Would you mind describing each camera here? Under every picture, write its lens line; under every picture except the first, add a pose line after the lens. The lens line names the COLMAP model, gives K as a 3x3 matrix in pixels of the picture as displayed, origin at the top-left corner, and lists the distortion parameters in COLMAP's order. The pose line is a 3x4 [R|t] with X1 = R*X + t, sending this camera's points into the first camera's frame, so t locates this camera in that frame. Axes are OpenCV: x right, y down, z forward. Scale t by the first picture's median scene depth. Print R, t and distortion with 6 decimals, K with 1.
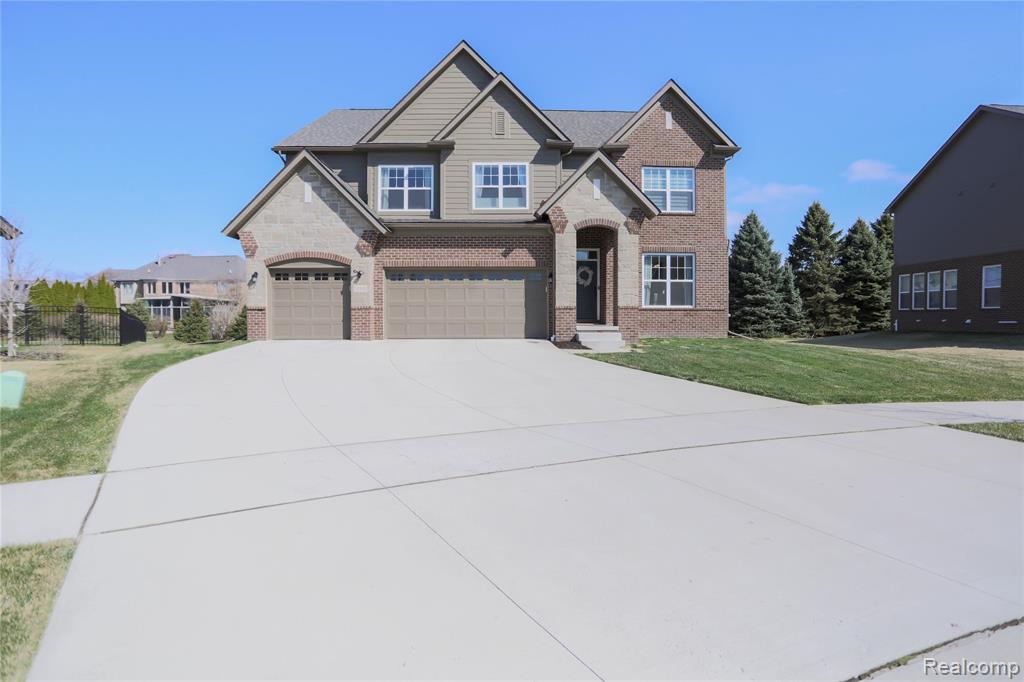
lens RADIAL K [[541.3, 0, 517.1], [0, 541.3, 337.5], [0, 0, 1]] dist [-0.064459, 0.030860]
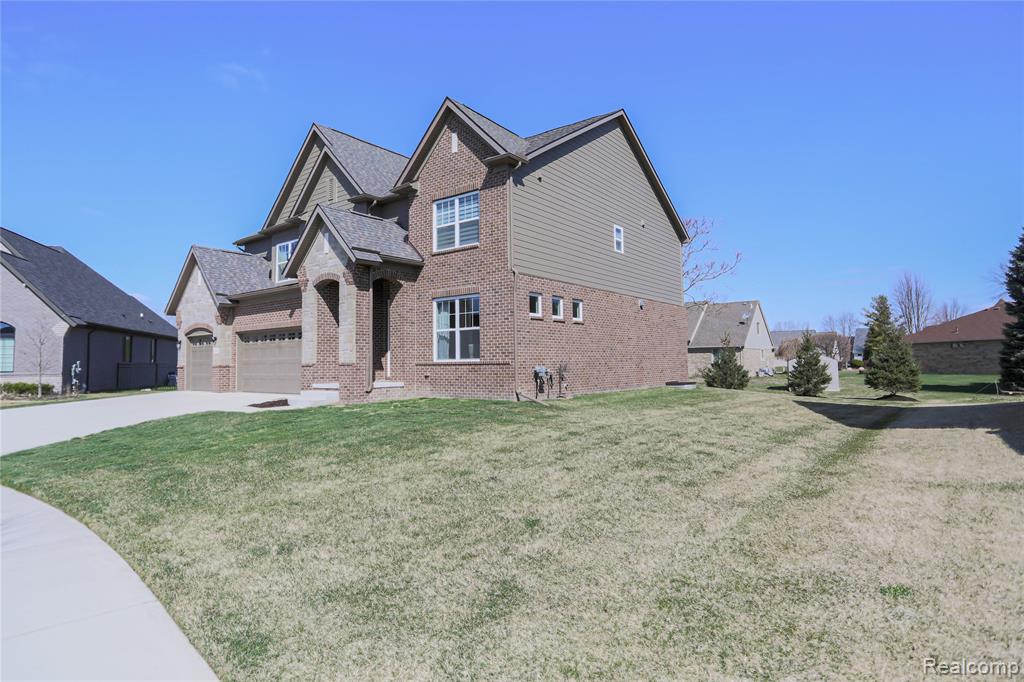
lens RADIAL K [[541.3, 0, 517.1], [0, 541.3, 337.5], [0, 0, 1]] dist [-0.064459, 0.030860]
pose [[0.788556, -0.037269, -0.613833, 0.891943], [-0.007934, 0.997462, -0.070754, -0.035144], [0.614912, 0.060664, 0.786259, 0.408140]]
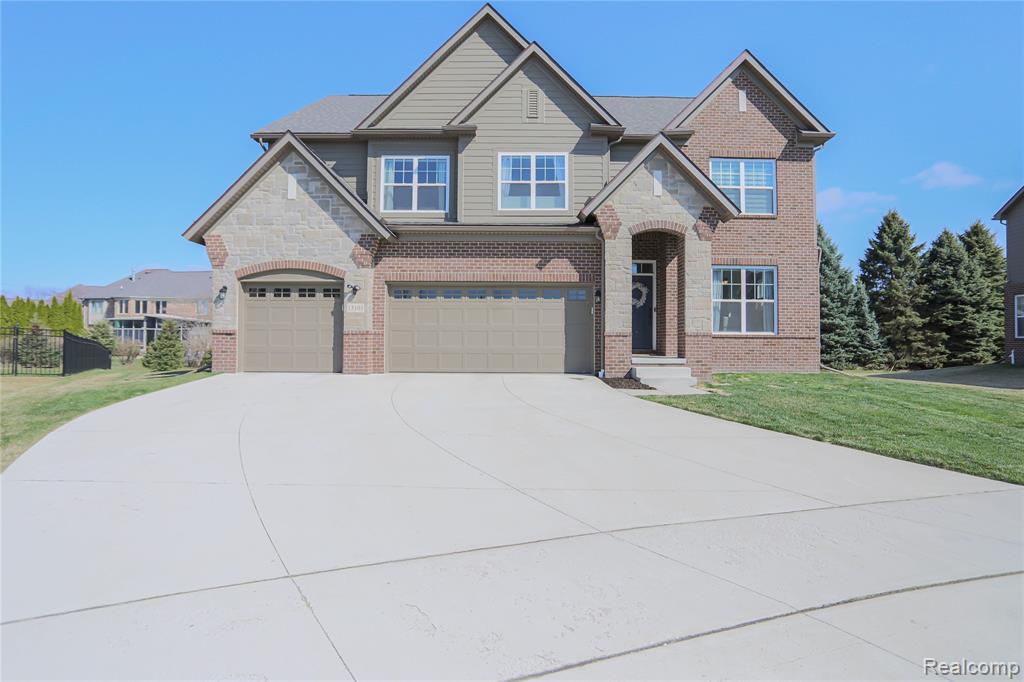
lens RADIAL K [[598.2, 0, 516.1], [0, 598.2, 337.7], [0, 0, 1]] dist [-0.059472, 0.033523]
pose [[0.999585, 0.006605, -0.028047, -0.028986], [-0.007882, 0.998927, -0.045644, -0.008827], [0.027715, 0.045846, 0.998564, 0.124913]]
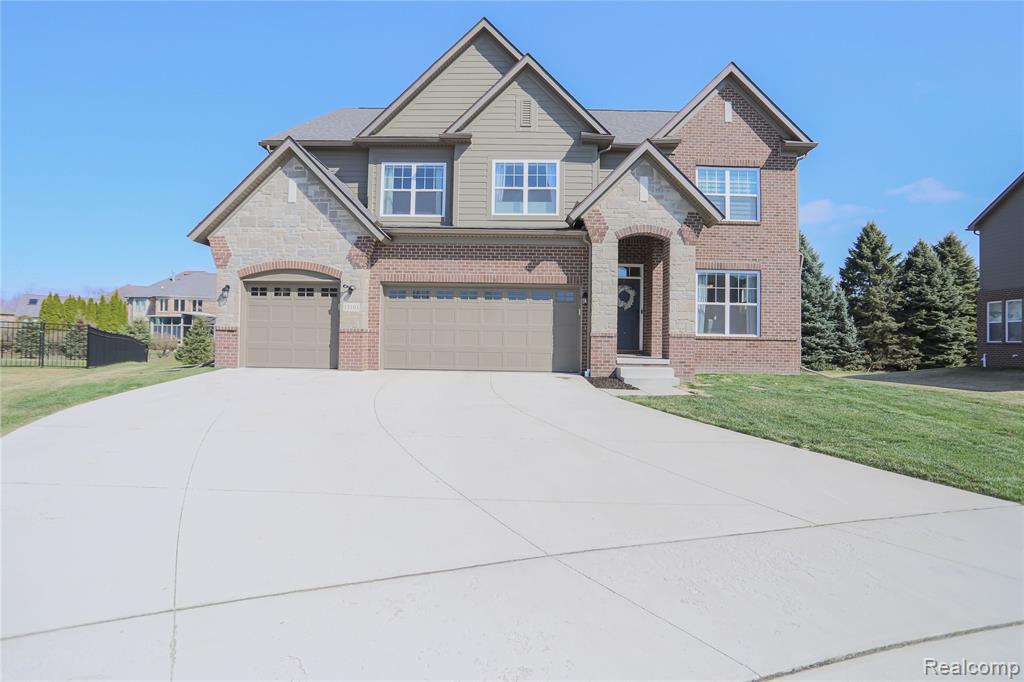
lens RADIAL K [[541.3, 0, 517.1], [0, 541.3, 337.5], [0, 0, 1]] dist [-0.064459, 0.030860]
pose [[0.998859, 0.017391, -0.044482, -0.002374], [-0.019354, 0.998840, -0.044082, -0.012281], [0.043664, 0.044893, 0.998037, 0.175464]]
